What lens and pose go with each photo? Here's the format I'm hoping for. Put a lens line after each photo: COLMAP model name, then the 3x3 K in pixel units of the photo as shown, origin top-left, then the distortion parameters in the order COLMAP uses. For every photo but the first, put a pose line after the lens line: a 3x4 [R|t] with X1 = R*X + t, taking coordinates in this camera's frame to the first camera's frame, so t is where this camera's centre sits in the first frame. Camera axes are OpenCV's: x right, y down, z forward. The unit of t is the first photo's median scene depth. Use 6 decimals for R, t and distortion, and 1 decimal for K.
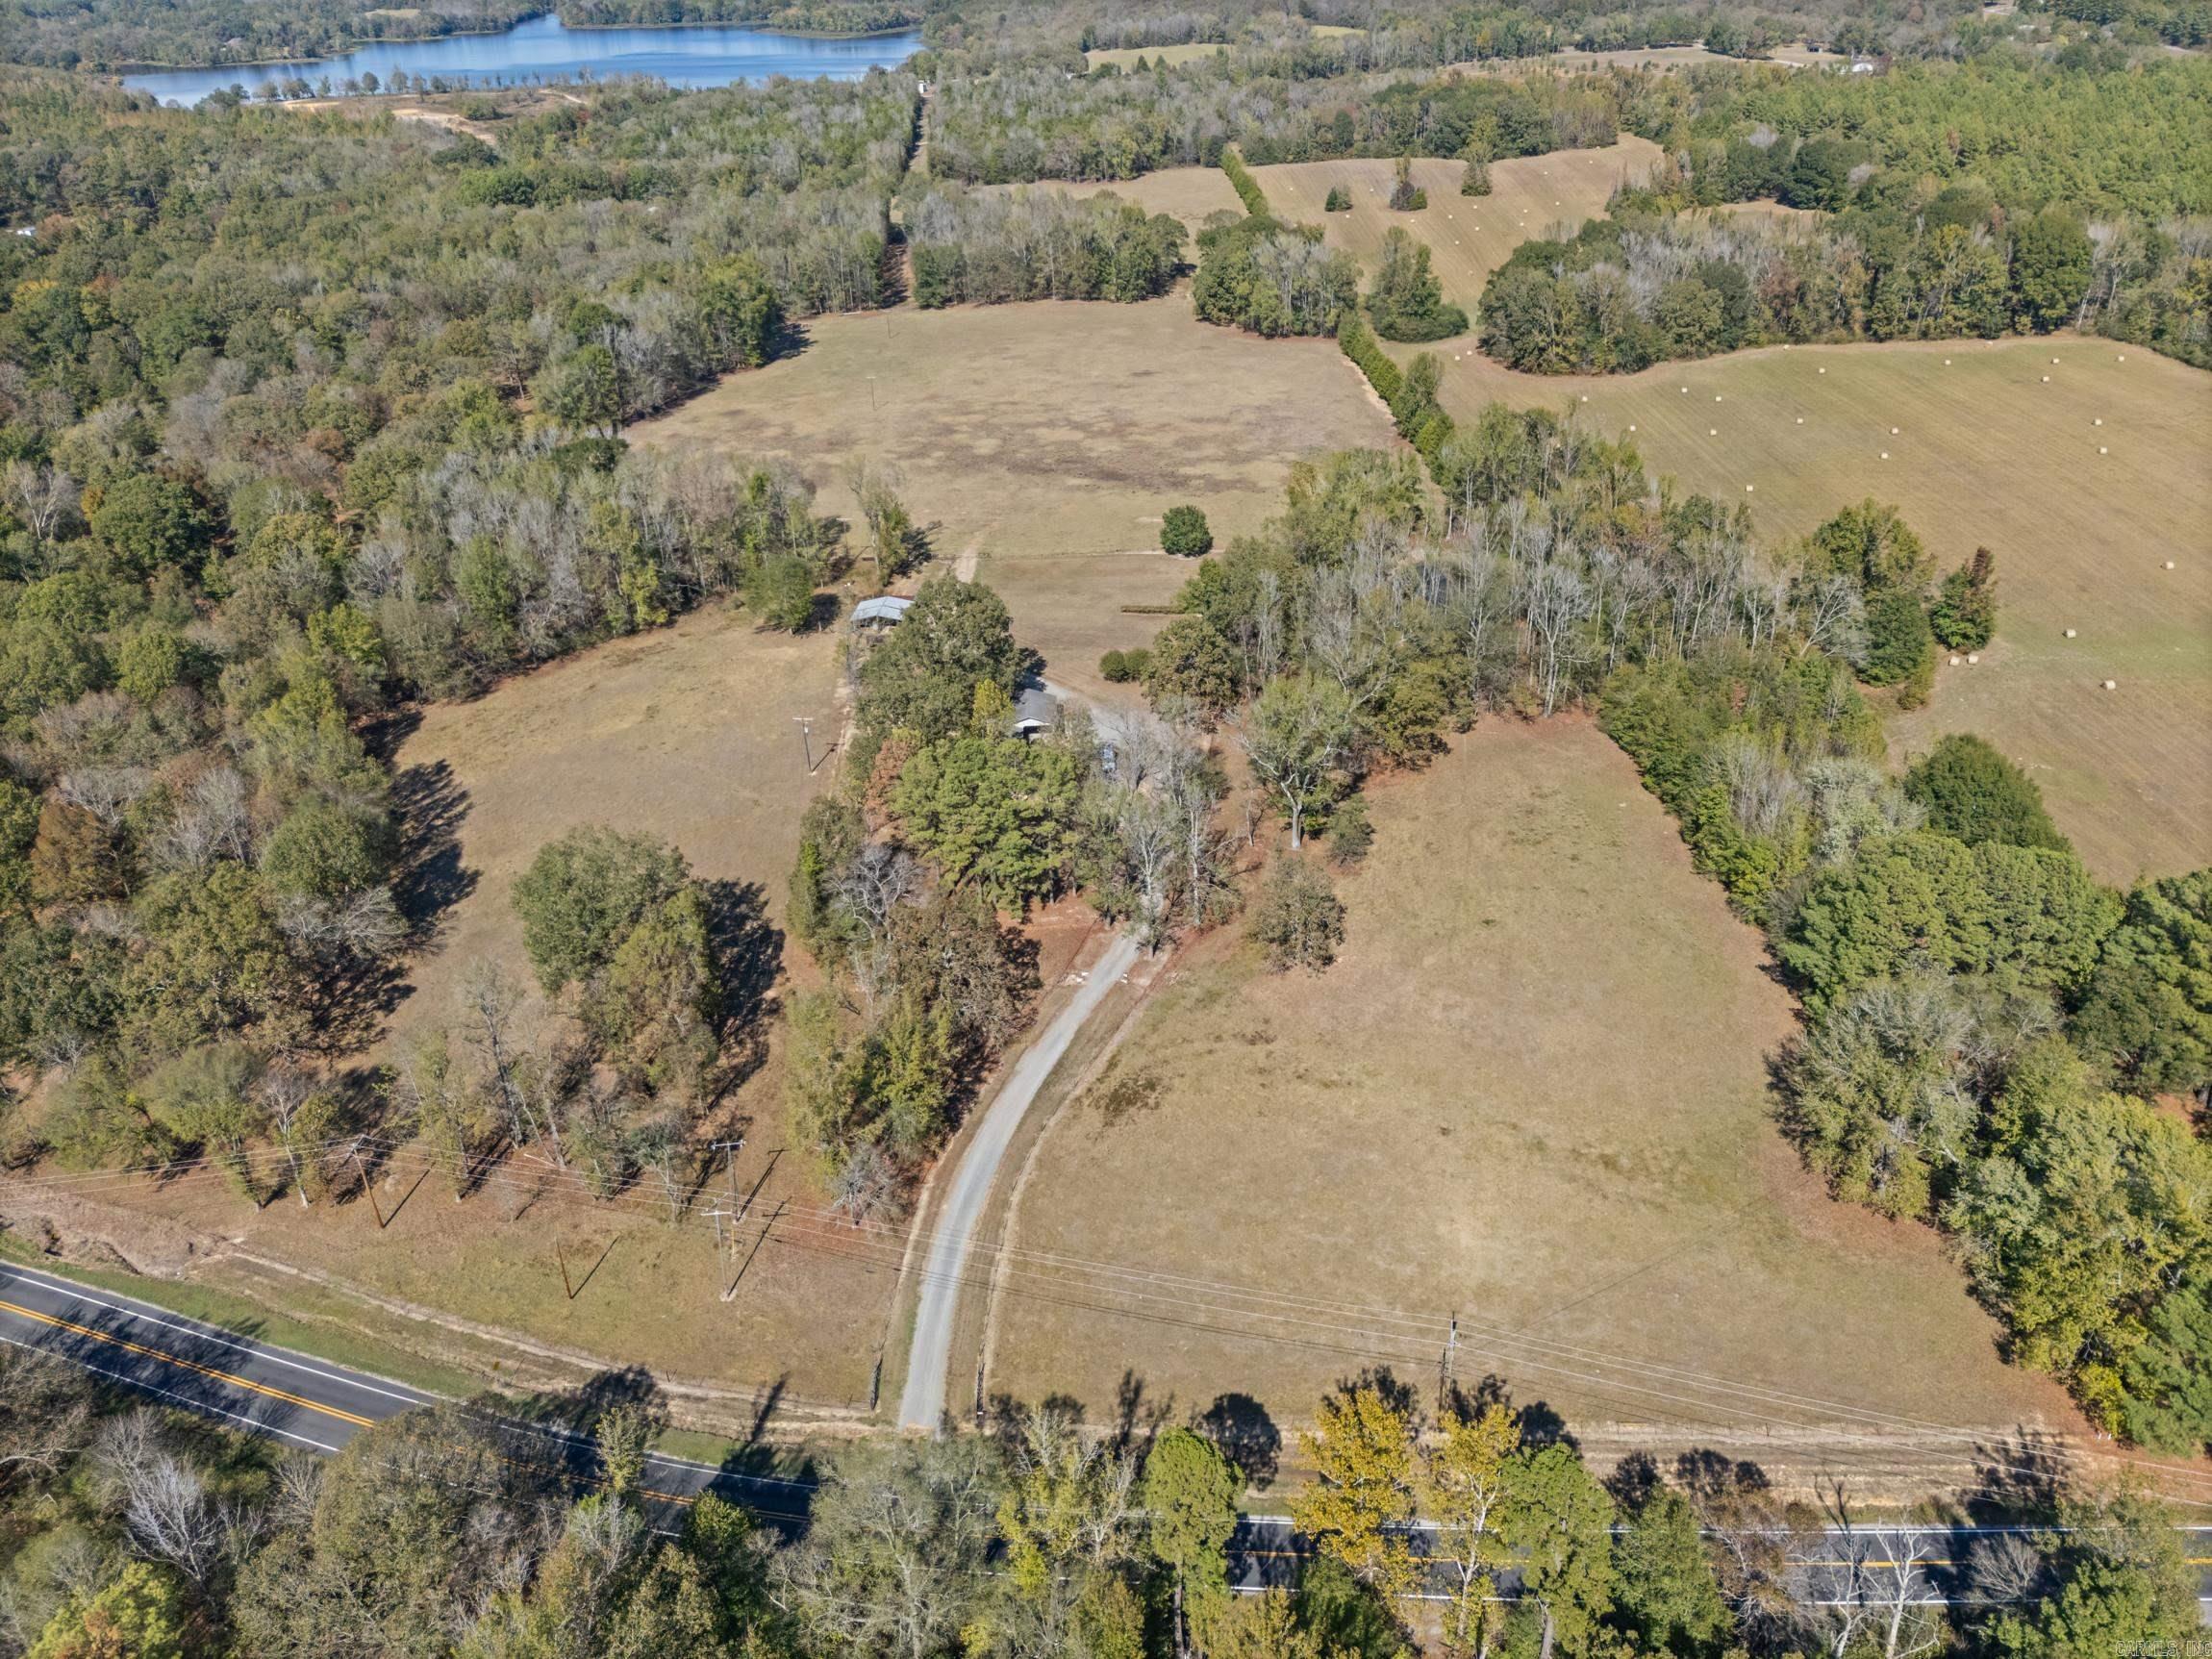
lens RADIAL K [[1674.2, 0, 1099.5], [0, 1674.2, 766.8], [0, 0, 1]] dist [0.071276, -0.065495]
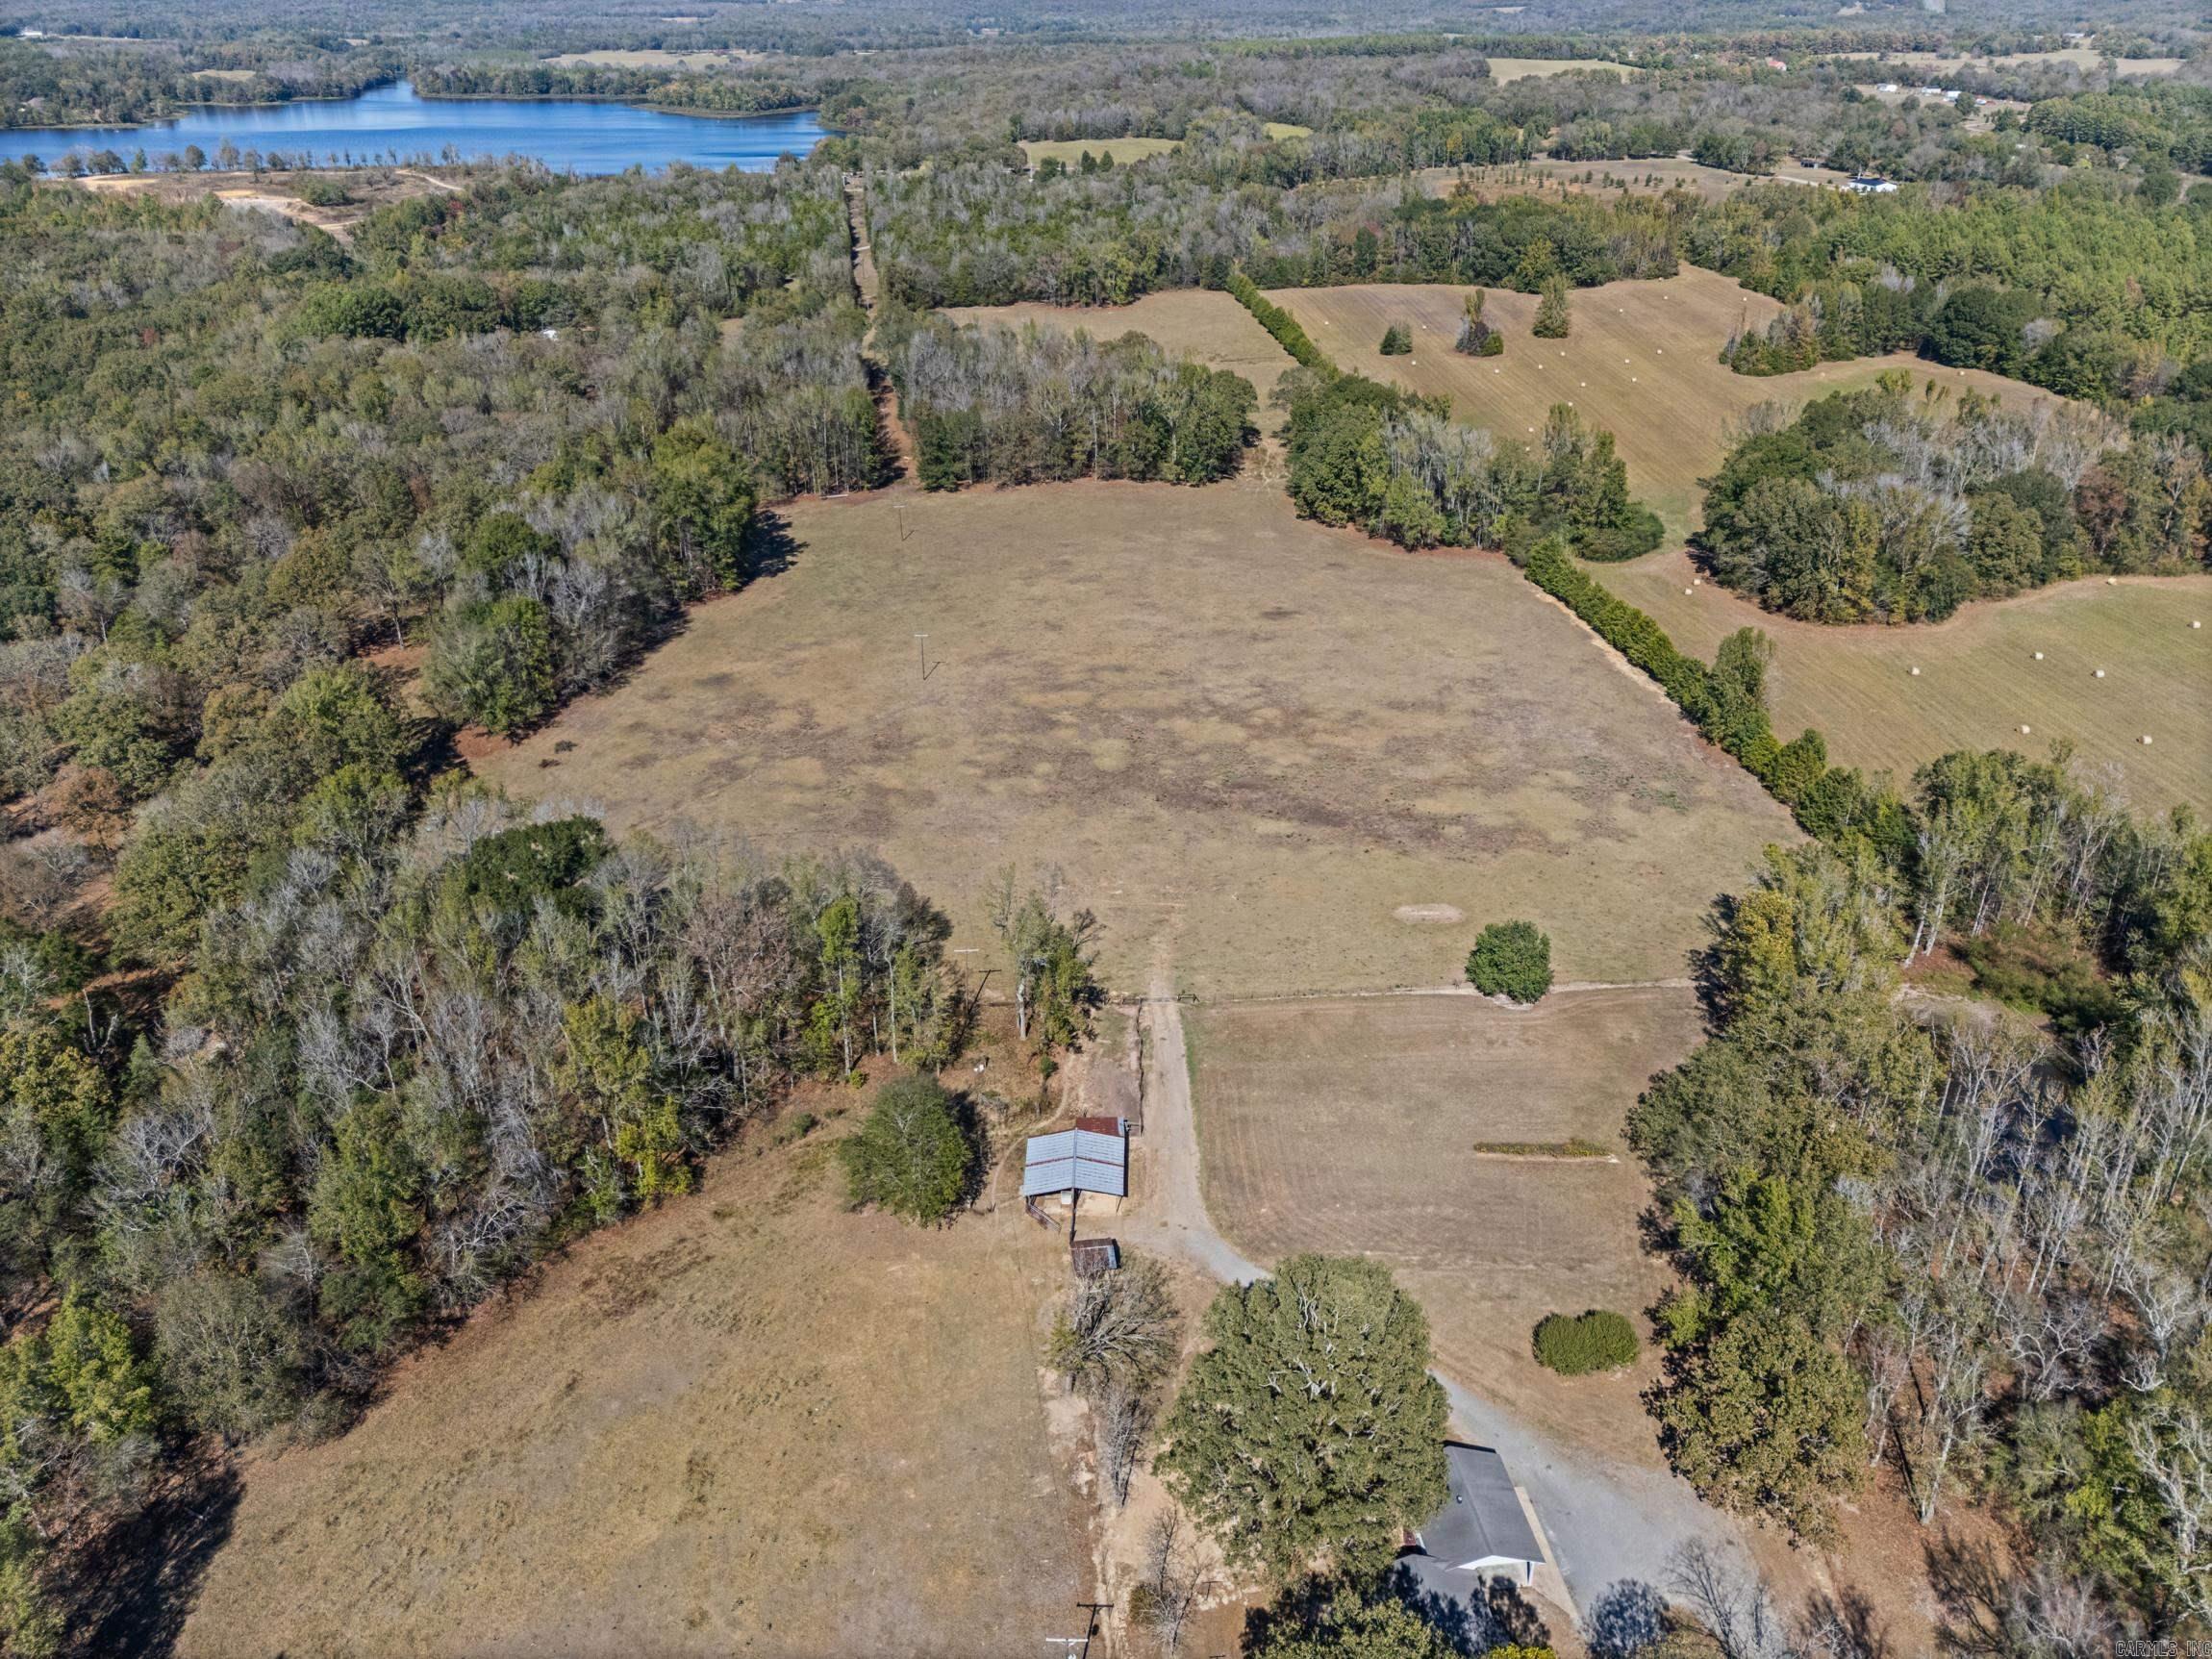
lens RADIAL K [[1652.3, 0, 1106.0], [0, 1652.3, 829.5], [0, 0, 1]] dist [0.062349, -0.050663]
pose [[0.996305, -0.008523, 0.085462, -0.081007], [0.008886, 0.999953, -0.003863, -0.100534], [-0.085425, 0.004608, 0.996334, 0.209880]]
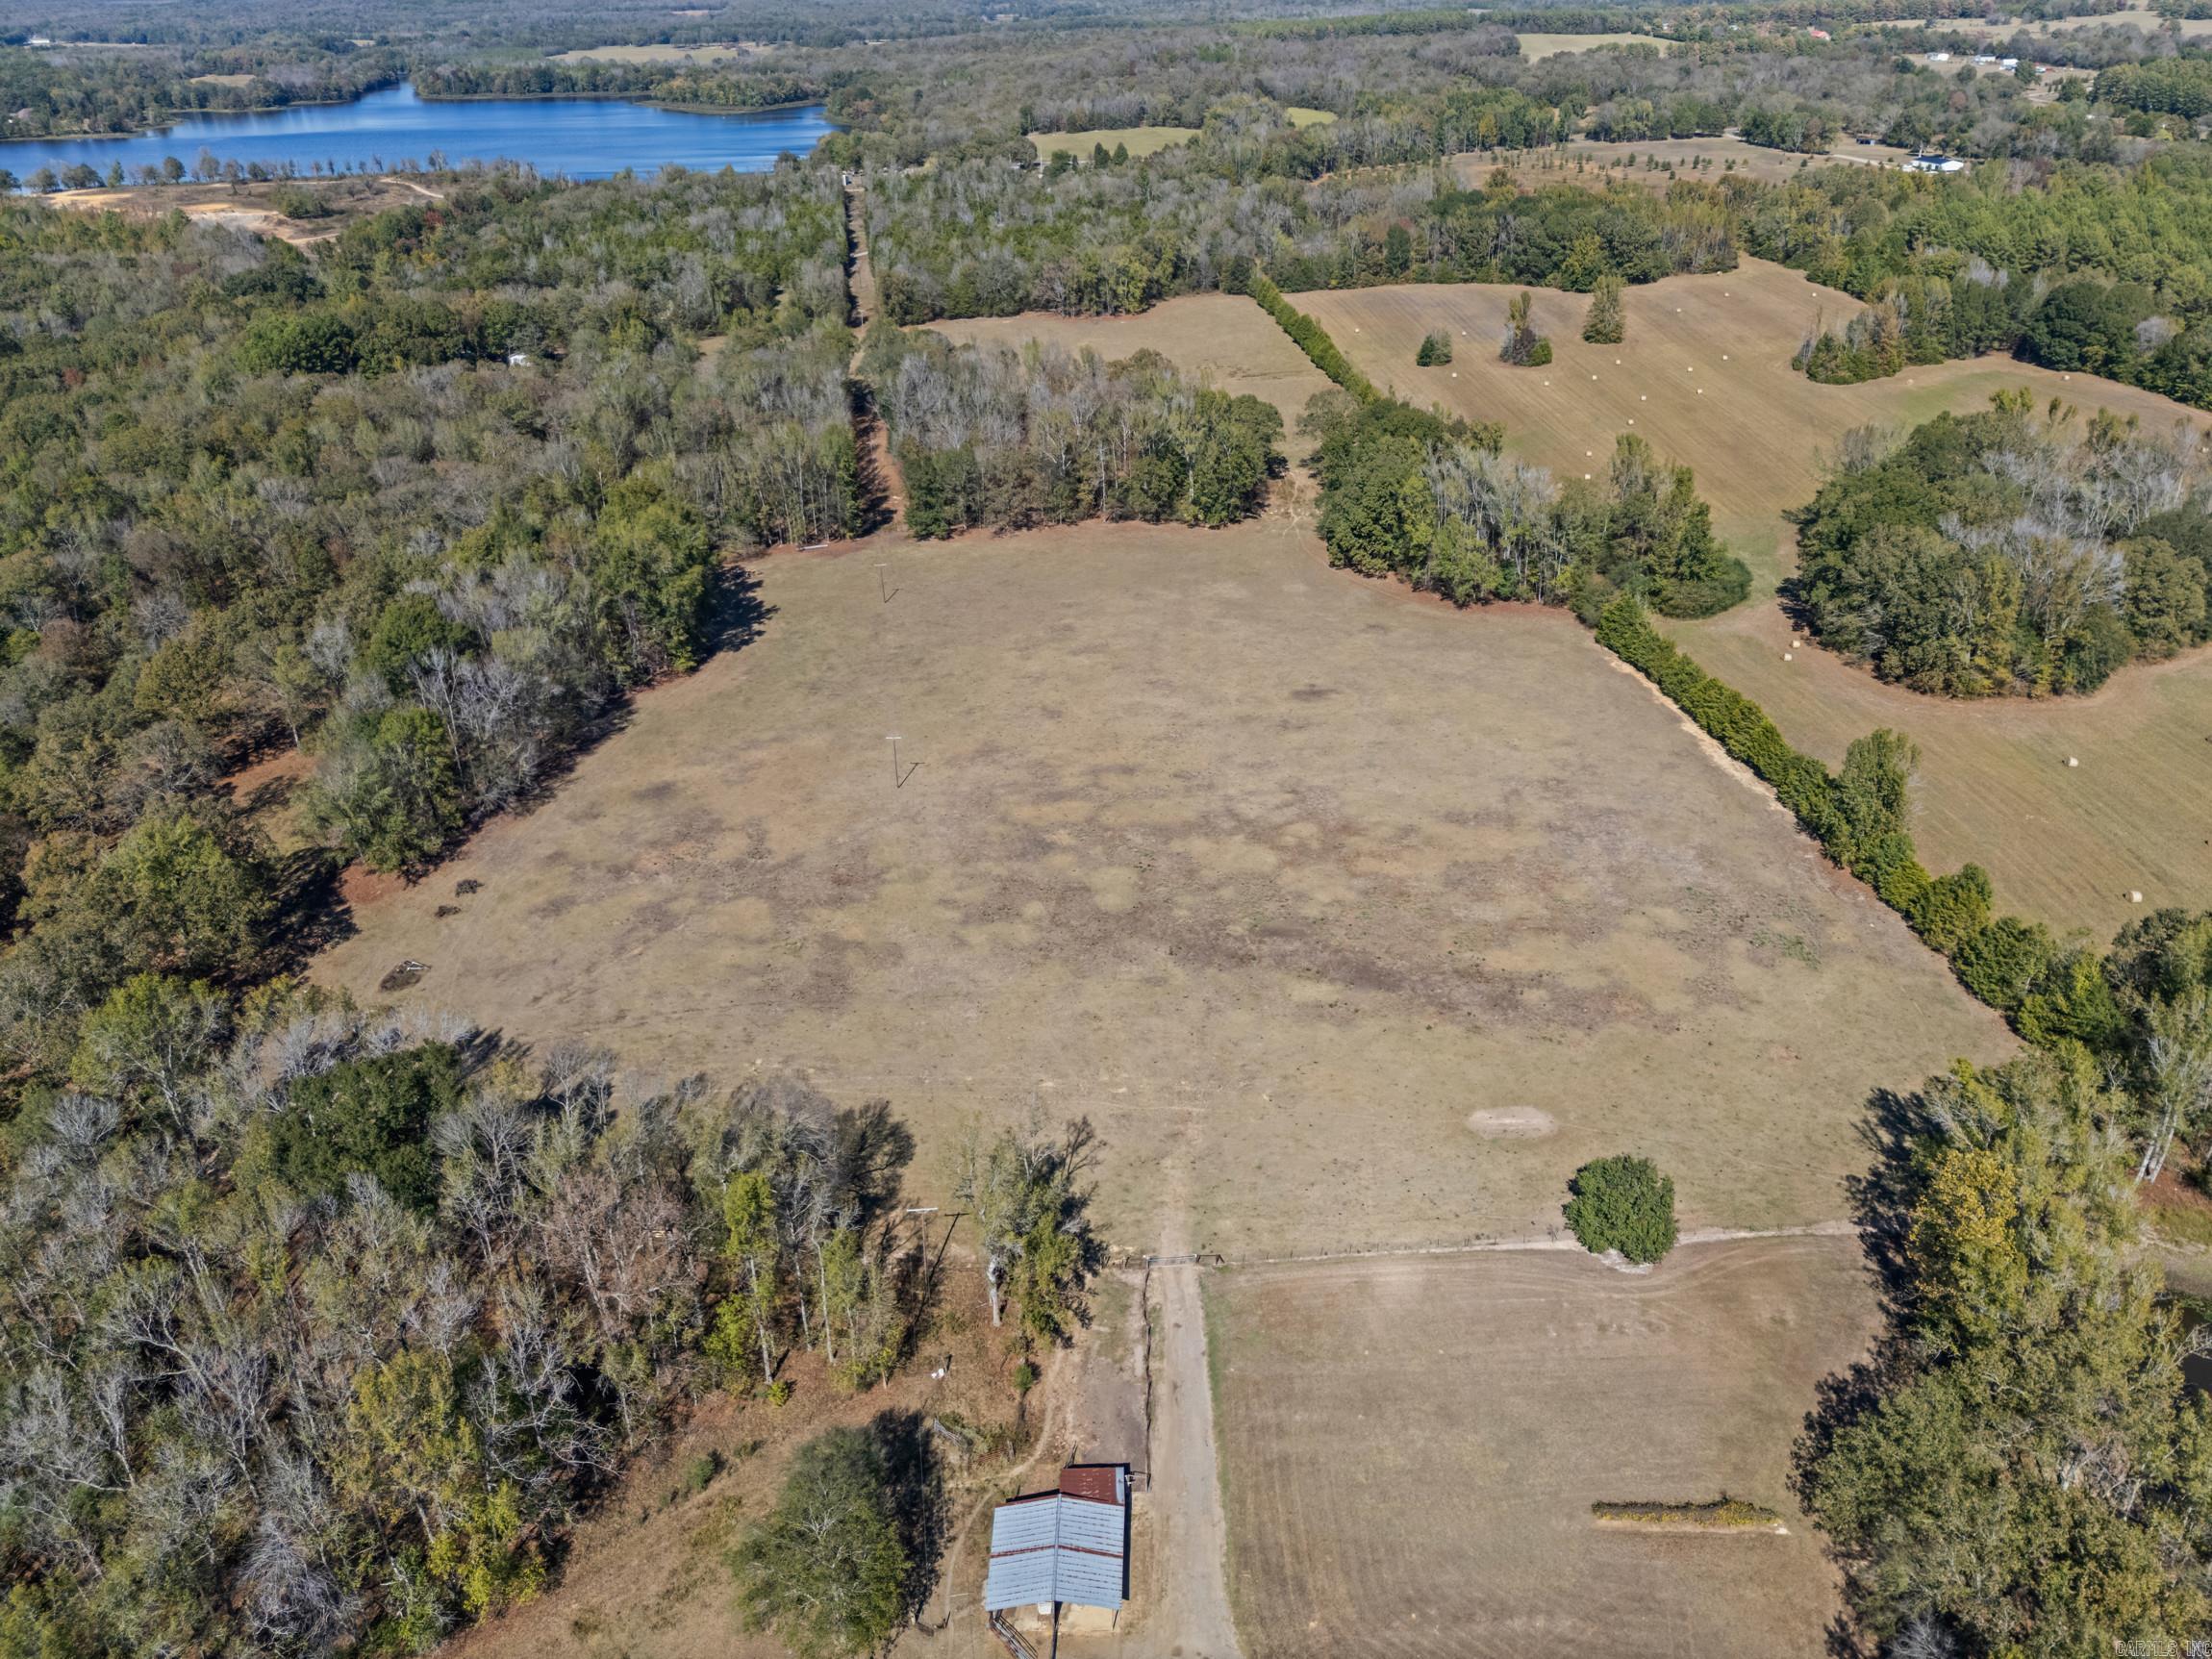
lens RADIAL K [[1656.8, 0, 1106.0], [0, 1656.8, 829.5], [0, 0, 1]] dist [0.060680, -0.047135]
pose [[0.997431, -0.022737, 0.067930, -0.069061], [0.022589, 0.999741, 0.002944, -0.135938], [-0.067979, -0.001402, 0.997686, 0.278556]]
